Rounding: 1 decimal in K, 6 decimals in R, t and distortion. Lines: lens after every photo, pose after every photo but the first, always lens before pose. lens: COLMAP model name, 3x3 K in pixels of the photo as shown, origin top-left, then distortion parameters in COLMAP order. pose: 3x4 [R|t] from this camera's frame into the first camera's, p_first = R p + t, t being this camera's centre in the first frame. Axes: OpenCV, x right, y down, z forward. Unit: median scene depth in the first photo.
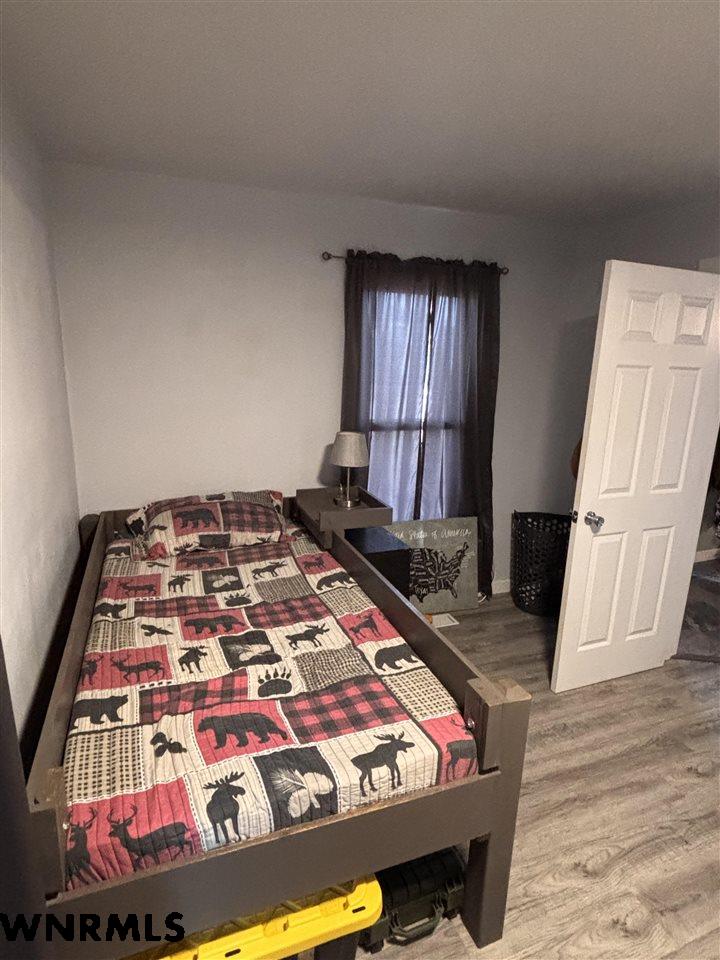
lens RADIAL K [[527.0, 0, 357.4], [0, 527.0, 484.0], [0, 0, 1]] dist [0.045908, -0.061240]
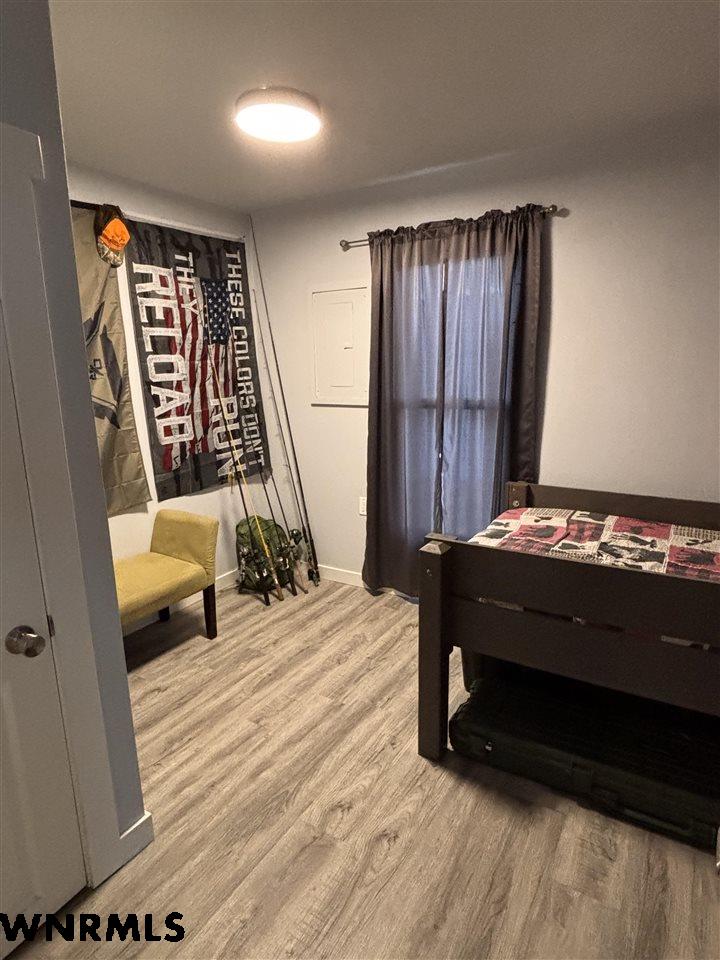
lens RADIAL K [[527.0, 0, 357.4], [0, 527.0, 484.0], [0, 0, 1]] dist [0.045908, -0.061240]
pose [[-0.802814, 0.133104, -0.581183, 1.050170], [-0.130975, 0.911583, 0.389695, -0.238823], [0.581666, 0.388973, -0.714398, 1.558652]]
